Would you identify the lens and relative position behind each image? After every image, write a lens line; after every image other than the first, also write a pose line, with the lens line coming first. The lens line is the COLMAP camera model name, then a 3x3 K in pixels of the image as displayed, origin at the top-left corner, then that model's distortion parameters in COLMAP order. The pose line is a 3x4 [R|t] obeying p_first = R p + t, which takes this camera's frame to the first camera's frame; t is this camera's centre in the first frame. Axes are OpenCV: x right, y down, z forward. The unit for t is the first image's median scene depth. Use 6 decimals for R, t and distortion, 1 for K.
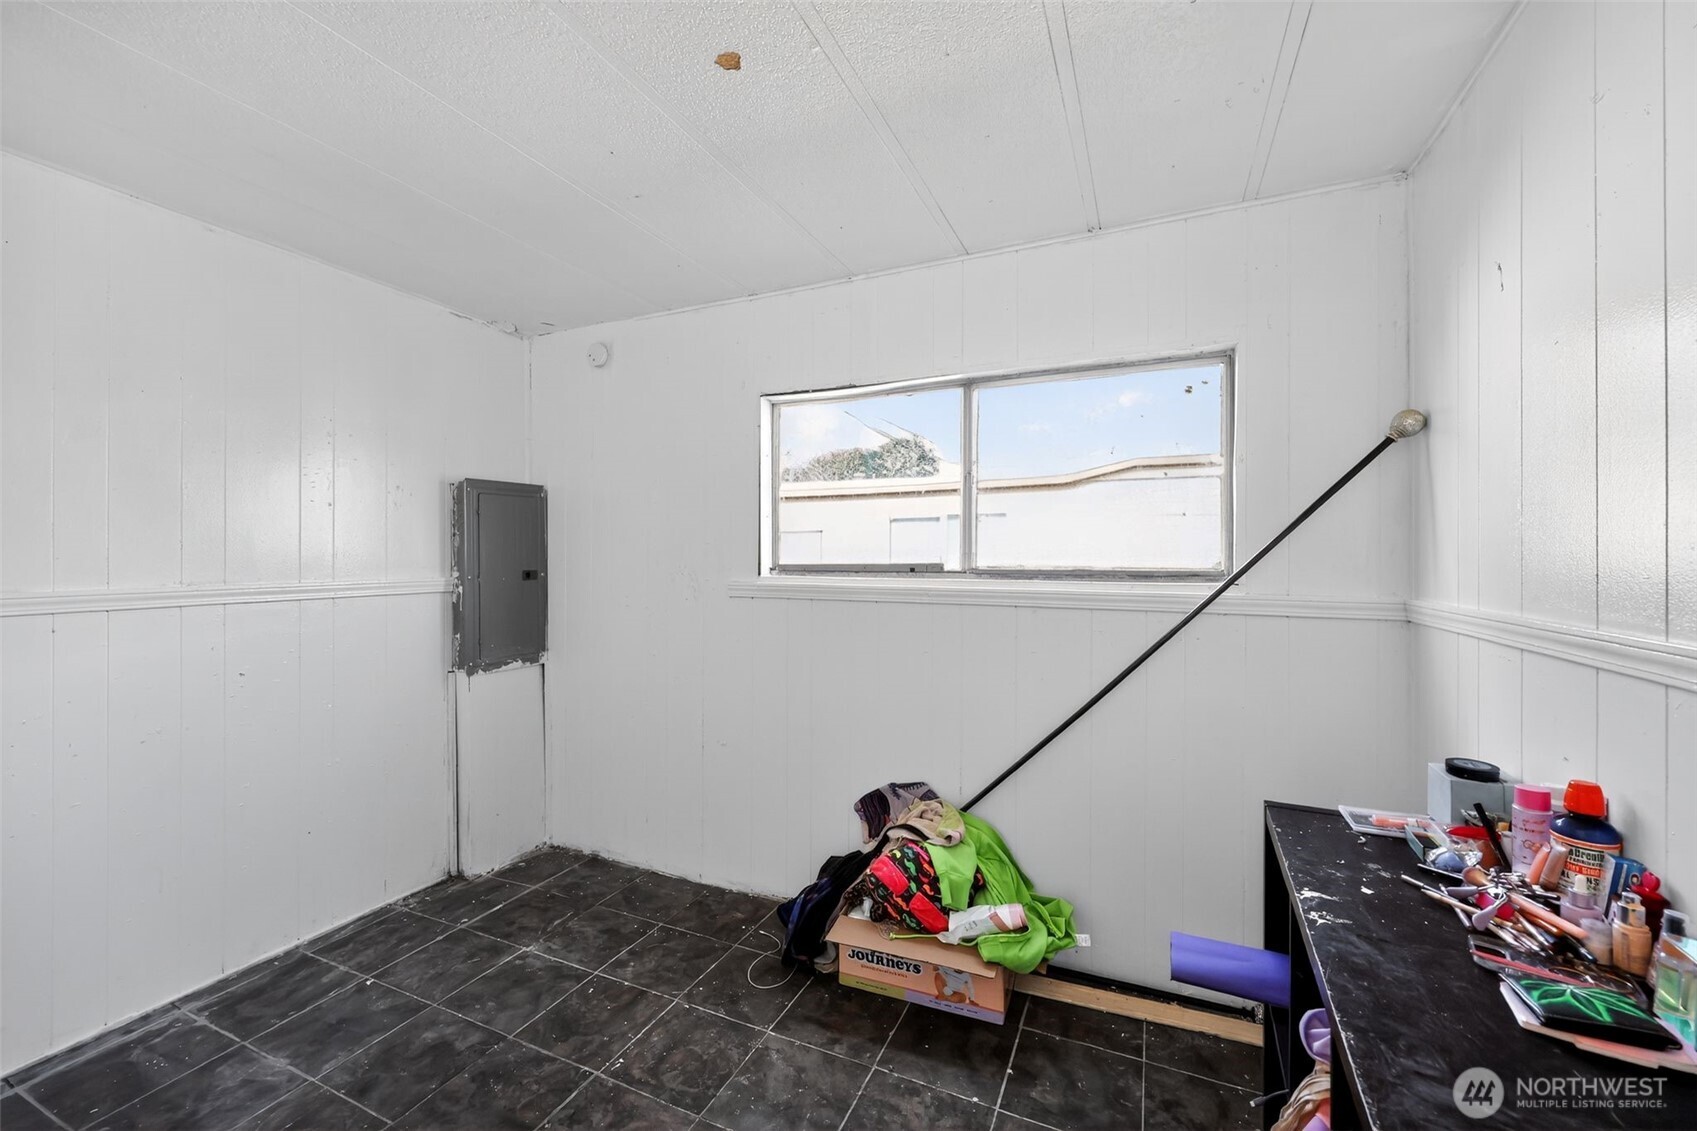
lens RADIAL K [[682.7, 0, 844.9], [0, 682.7, 559.1], [0, 0, 1]] dist [-0.002457, 0.000311]
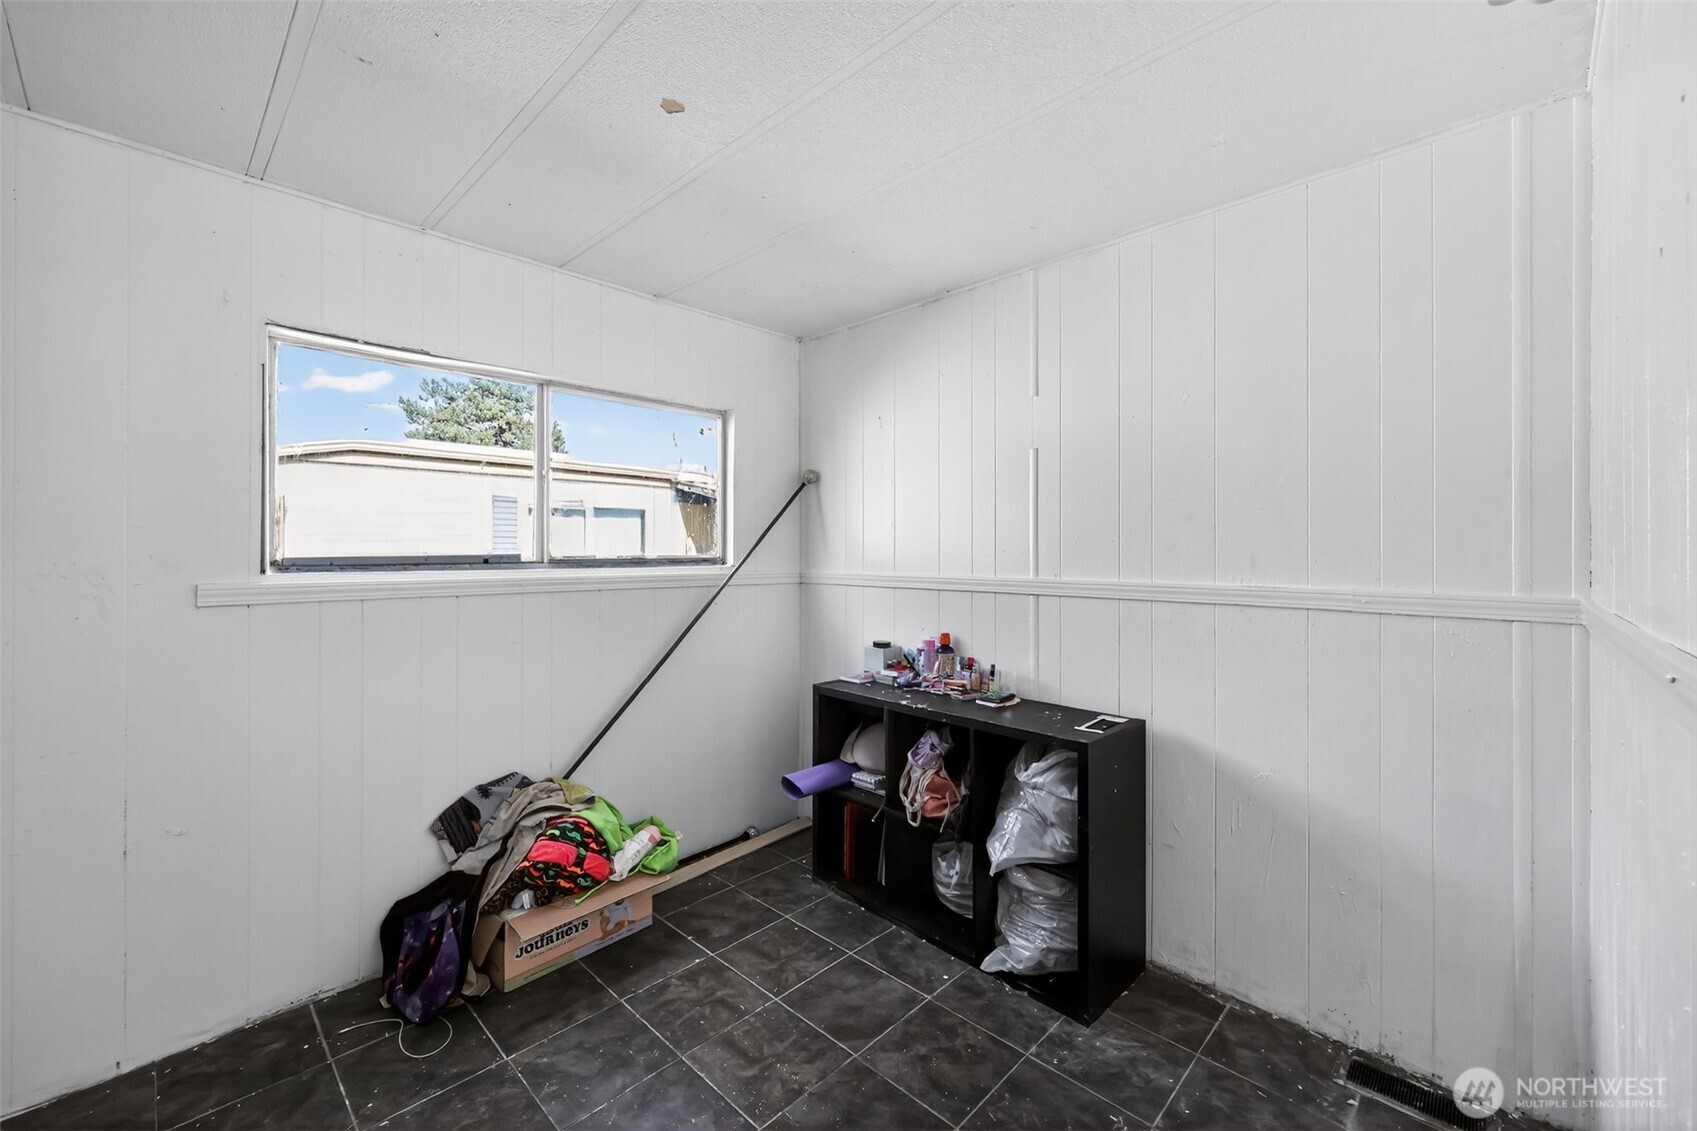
lens RADIAL K [[682.7, 0, 839.1], [0, 682.7, 554.8], [0, 0, 1]] dist [-0.002457, 0.000311]
pose [[0.340542, -0.010796, 0.940167, -0.771459], [0.003007, 0.999941, 0.010393, -0.002188], [-0.940225, -0.000712, 0.340554, 0.242199]]
